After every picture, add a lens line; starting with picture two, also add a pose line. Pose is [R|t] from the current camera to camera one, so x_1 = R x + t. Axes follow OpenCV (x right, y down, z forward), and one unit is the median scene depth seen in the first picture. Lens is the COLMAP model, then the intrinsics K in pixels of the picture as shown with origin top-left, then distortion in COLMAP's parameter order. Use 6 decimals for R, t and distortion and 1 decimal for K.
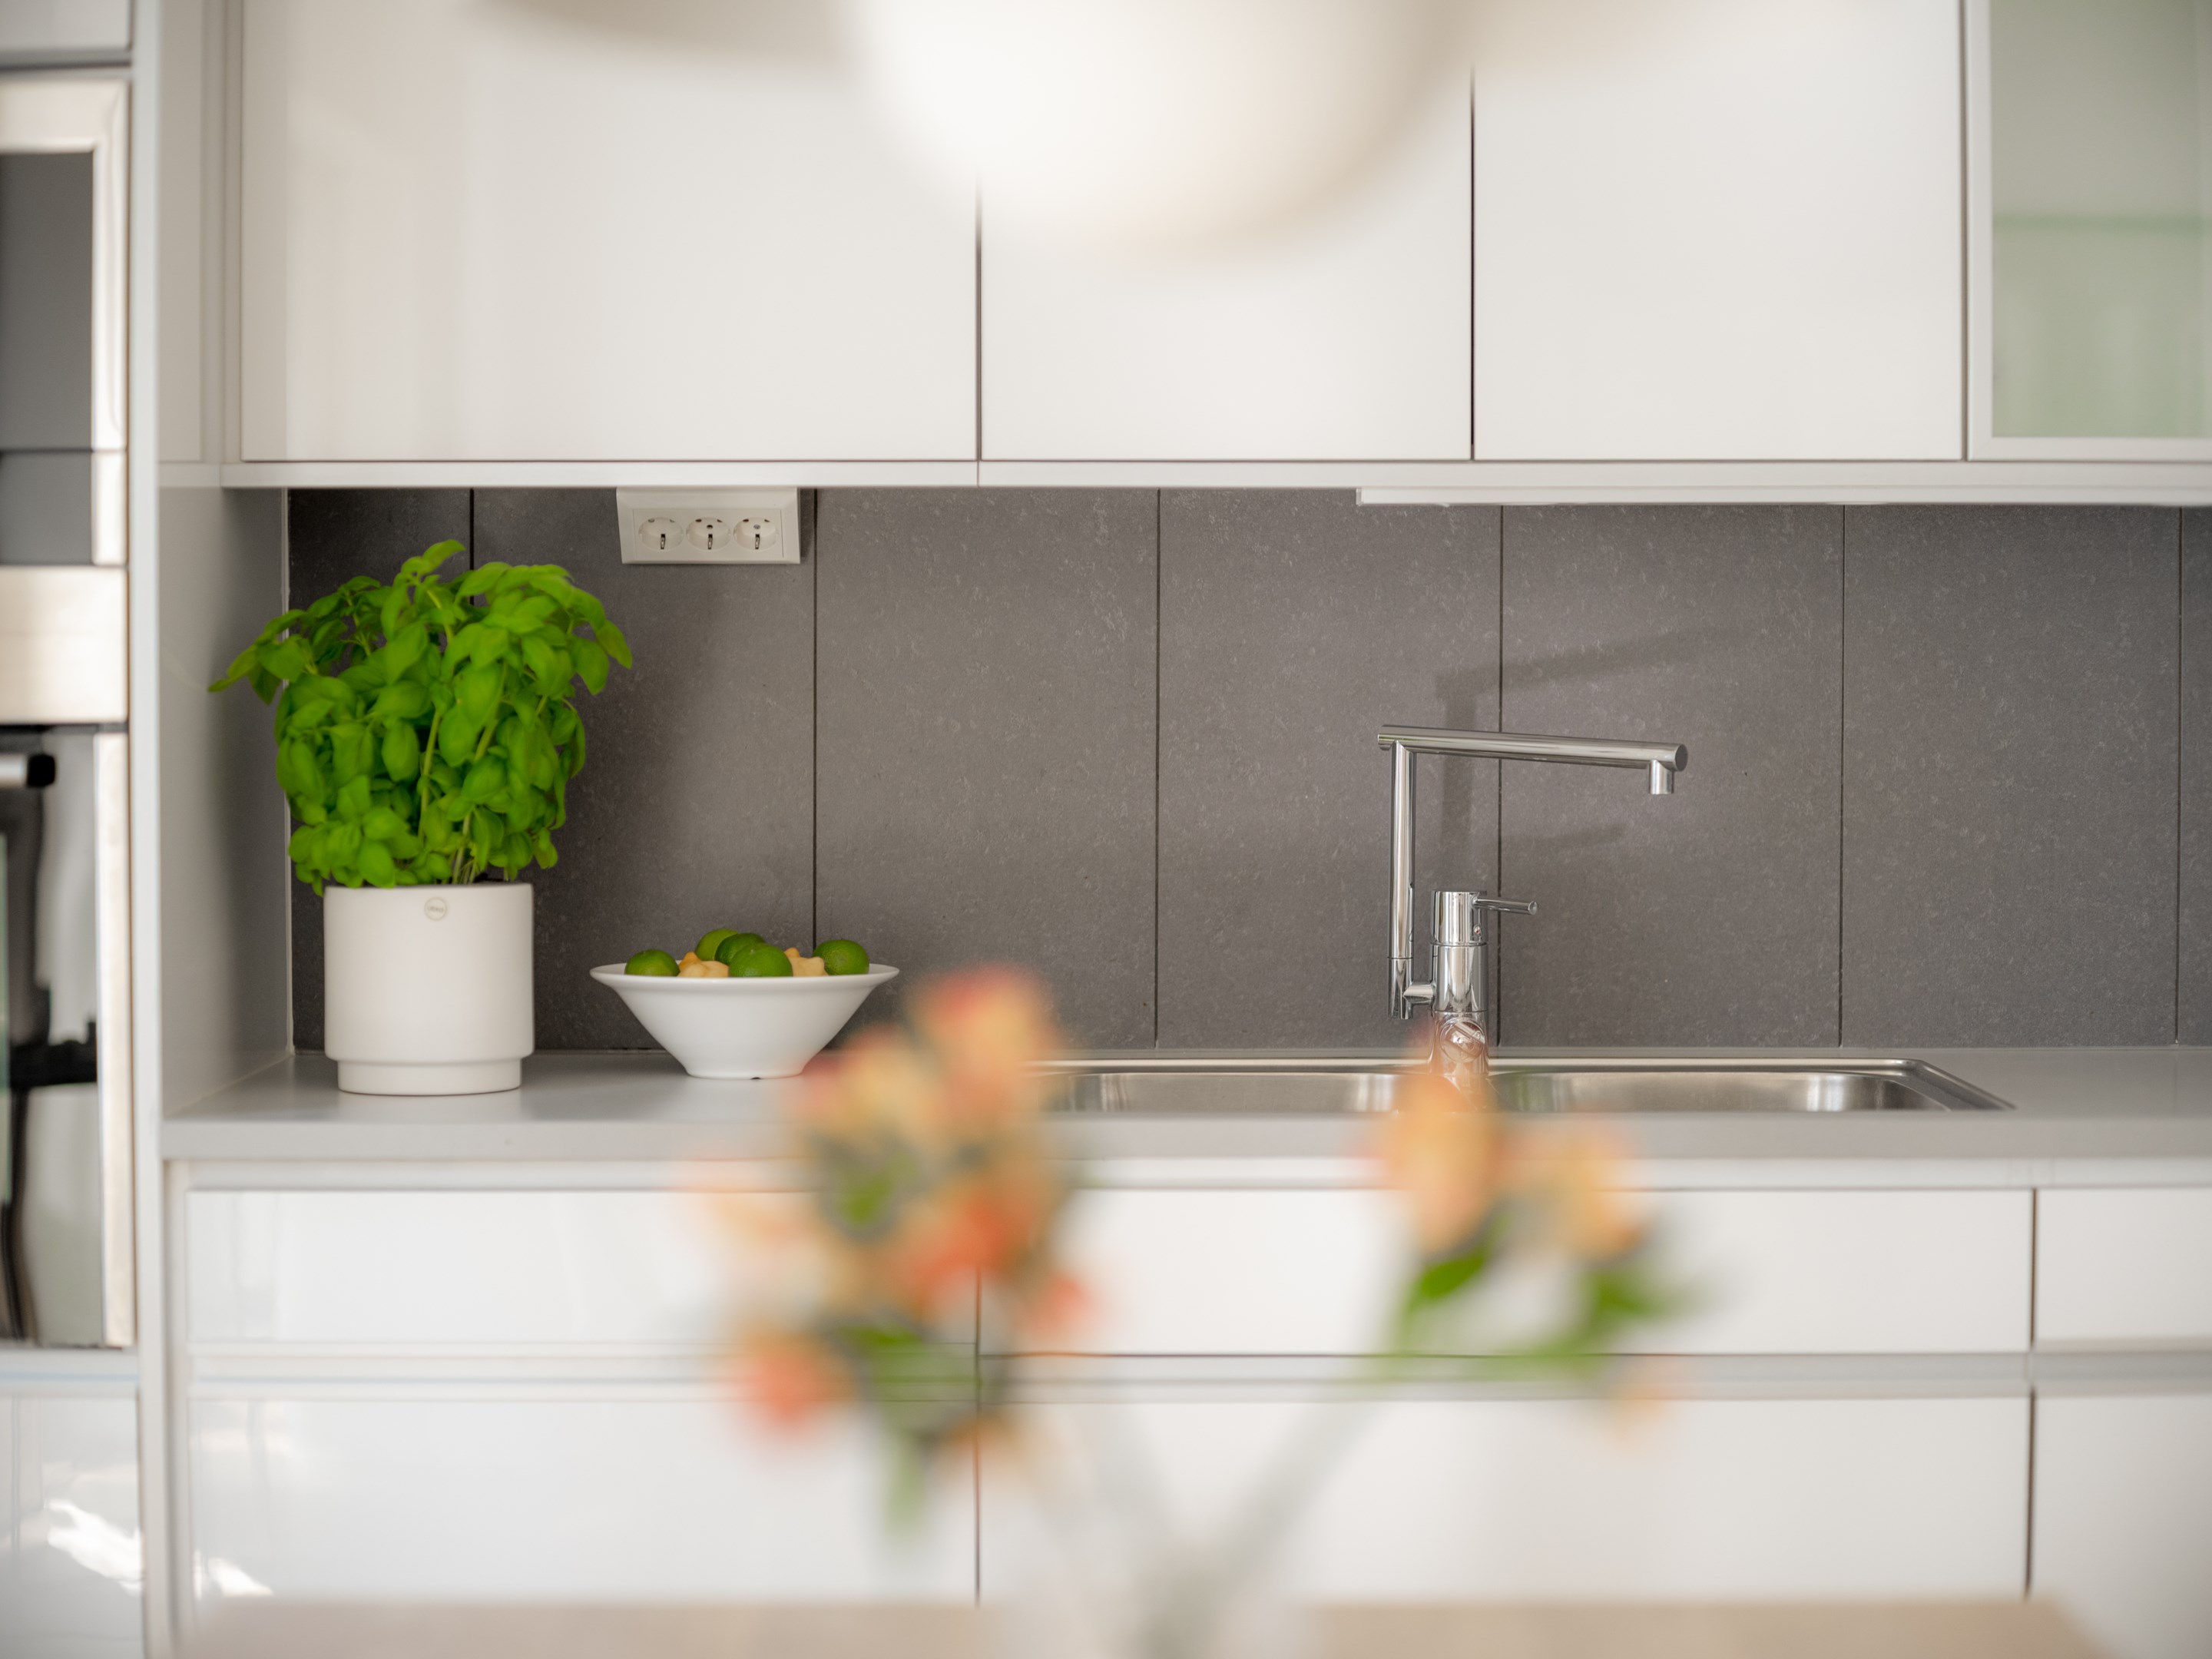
lens RADIAL K [[4704.0, 0, 1110.1], [0, 4704.0, 830.6], [0, 0, 1]] dist [-0.095791, 0.000000]
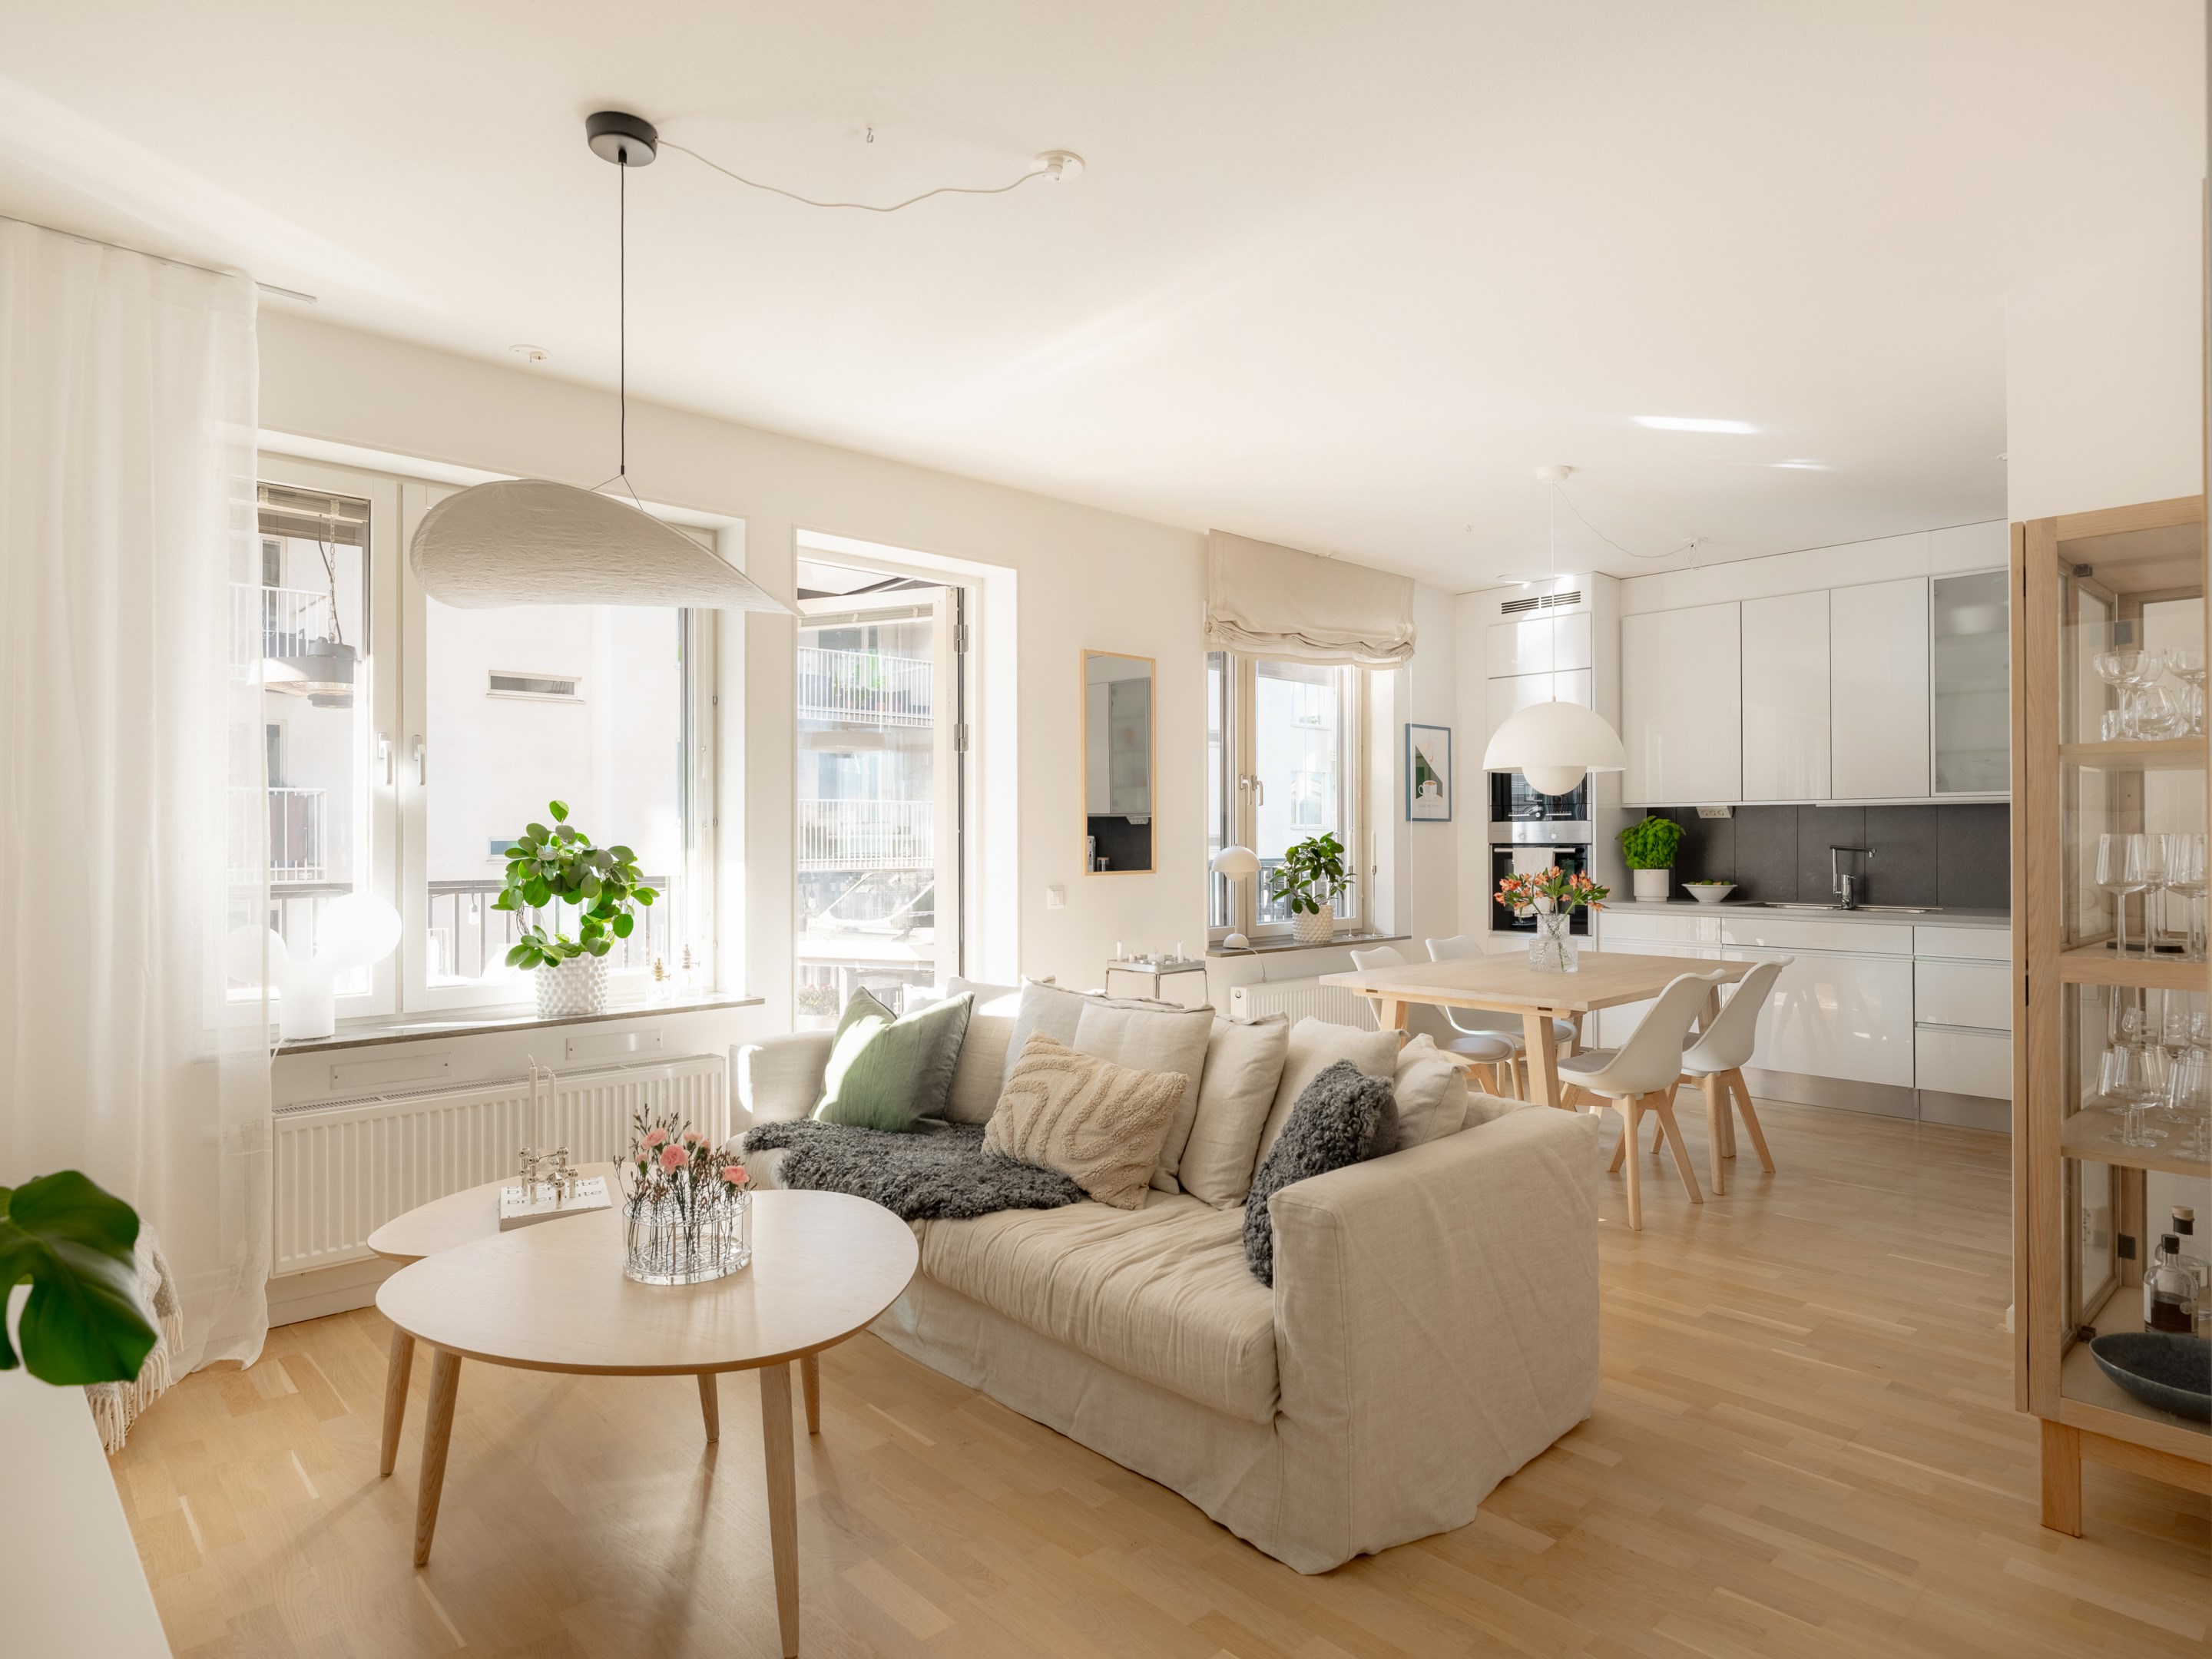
lens RADIAL K [[1270.1, 0, 1120.9], [0, 1270.1, 833.3], [0, 0, 1]] dist [-0.001150, -0.003757]
pose [[0.684115, -0.004403, -0.729361, 0.617590], [-0.028107, 0.999080, -0.032395, 0.038429], [0.728832, 0.042662, 0.683362, -0.704992]]
